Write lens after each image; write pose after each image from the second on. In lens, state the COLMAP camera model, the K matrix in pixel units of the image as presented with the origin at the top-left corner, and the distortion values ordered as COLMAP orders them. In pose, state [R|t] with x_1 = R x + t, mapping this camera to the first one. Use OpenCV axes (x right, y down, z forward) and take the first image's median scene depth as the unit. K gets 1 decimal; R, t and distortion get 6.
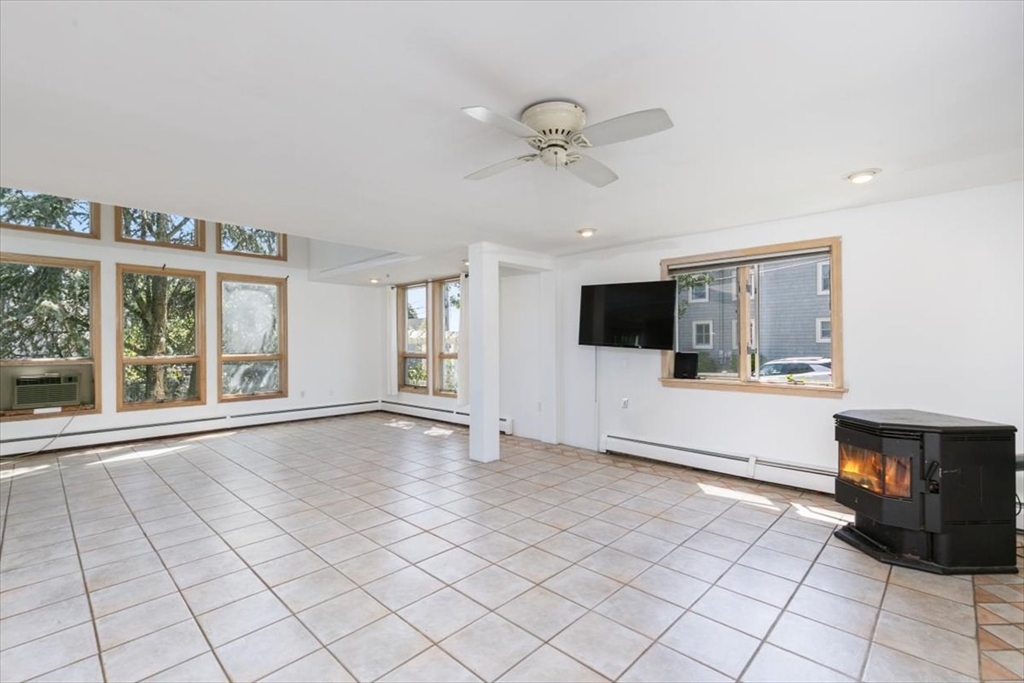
lens RADIAL K [[466.1, 0, 511.2], [0, 466.1, 341.7], [0, 0, 1]] dist [0.003844, -0.000405]
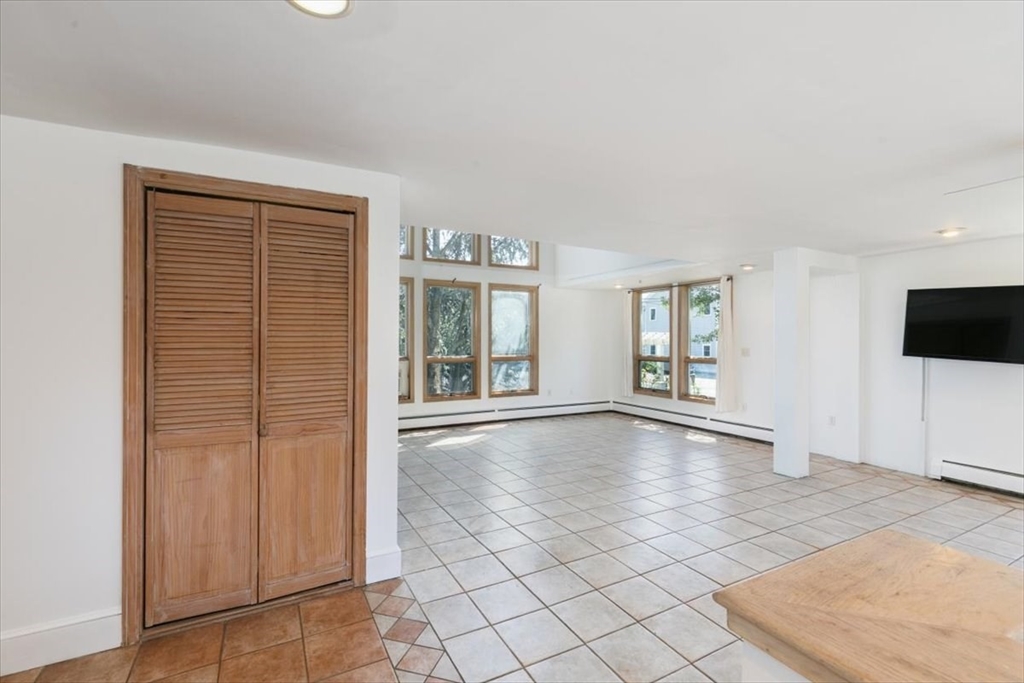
lens RADIAL K [[466.1, 0, 511.0], [0, 466.1, 340.9], [0, 0, 1]] dist [0.003844, -0.000405]
pose [[0.950881, 0.010852, -0.309367, -0.223943], [-0.008589, 0.999925, 0.008676, -0.018009], [0.309438, -0.005593, 0.950903, -0.065446]]
